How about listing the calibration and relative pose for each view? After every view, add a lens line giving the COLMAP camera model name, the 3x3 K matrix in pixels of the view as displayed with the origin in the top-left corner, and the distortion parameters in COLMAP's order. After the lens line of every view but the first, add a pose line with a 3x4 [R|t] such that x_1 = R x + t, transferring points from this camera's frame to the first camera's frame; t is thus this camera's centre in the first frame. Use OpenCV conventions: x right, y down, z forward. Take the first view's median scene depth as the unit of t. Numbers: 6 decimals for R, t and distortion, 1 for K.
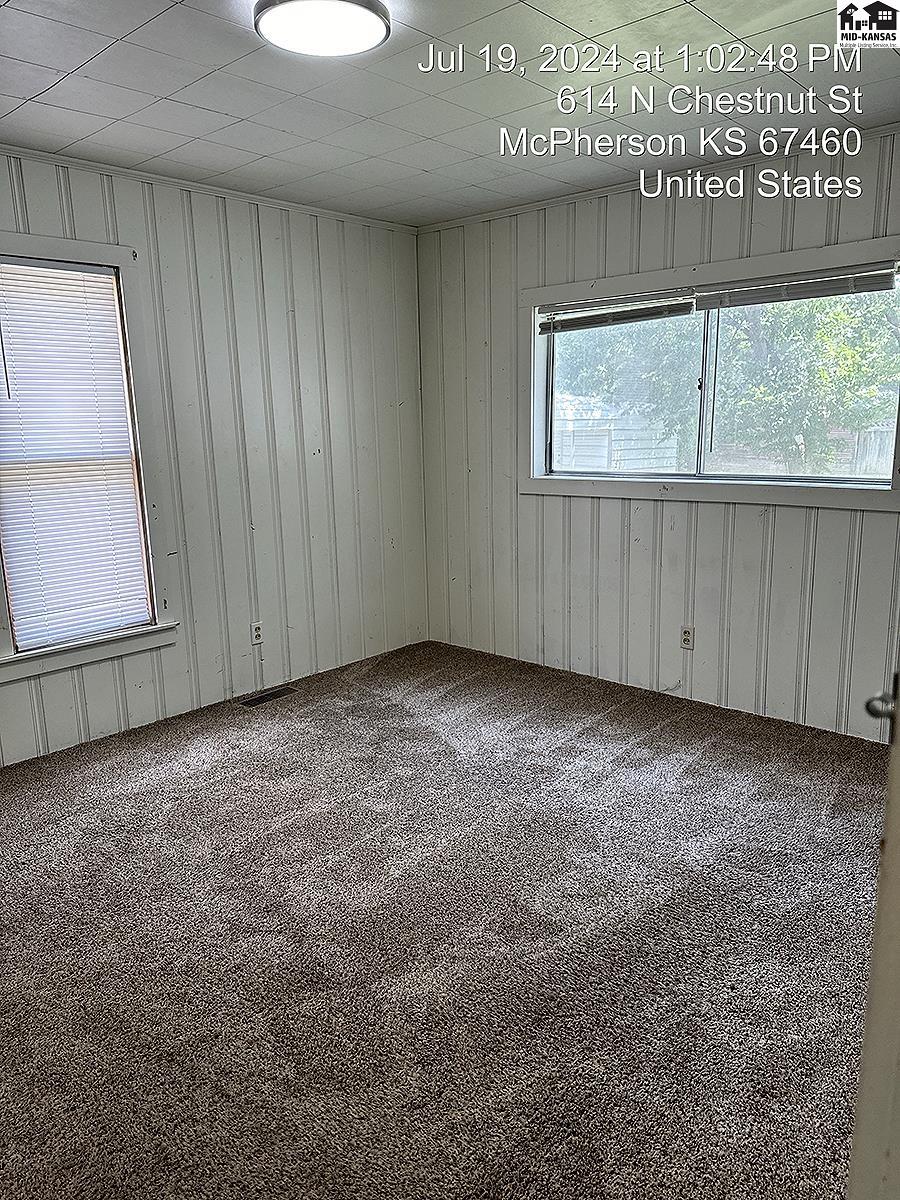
lens RADIAL K [[843.0, 0, 450.0], [0, 843.0, 600.0], [0, 0, 1]] dist [0.106520, -0.164172]
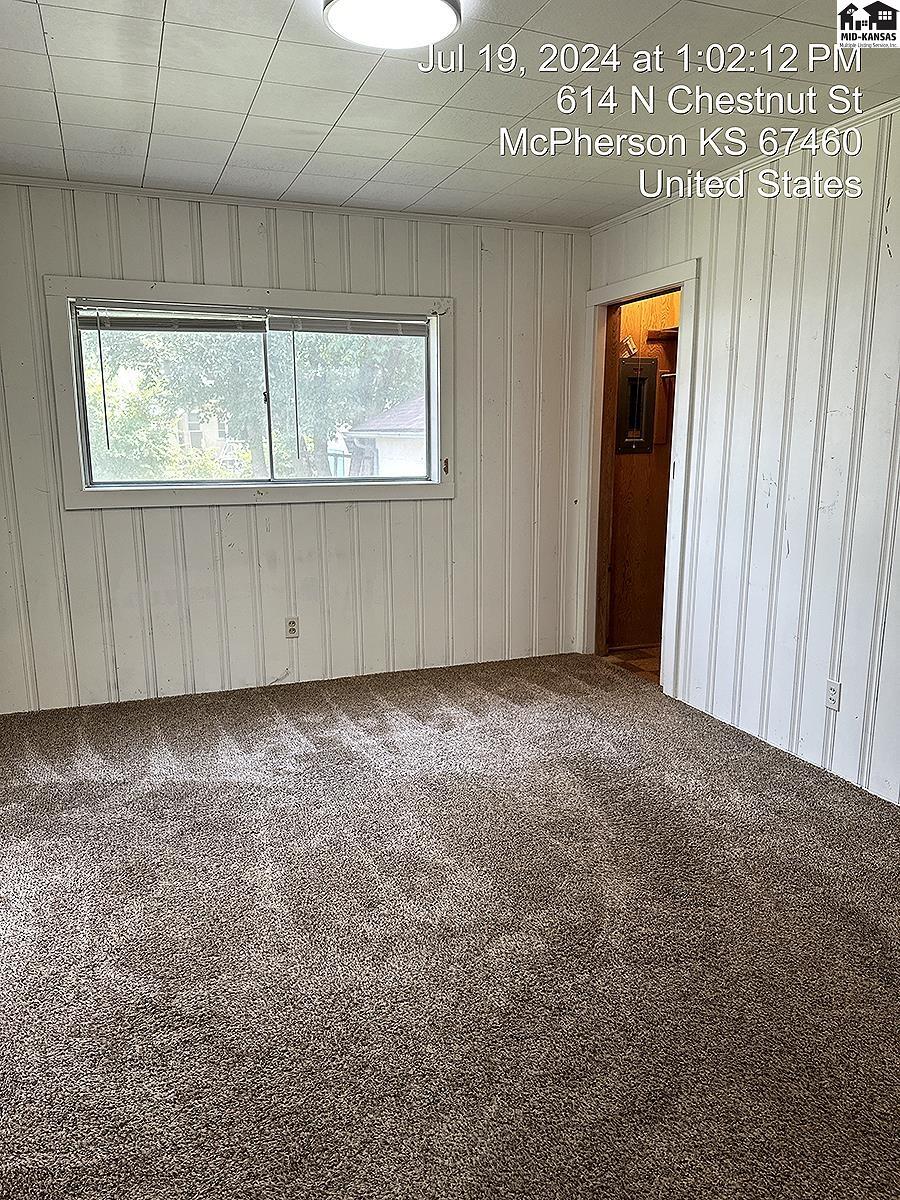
lens RADIAL K [[843.0, 0, 450.0], [0, 843.0, 600.0], [0, 0, 1]] dist [0.106520, -0.164172]
pose [[0.443370, -0.164014, 0.881205, -0.620074], [0.182876, 0.978989, 0.090202, -0.054585], [-0.877485, 0.121158, 0.464048, 0.324432]]
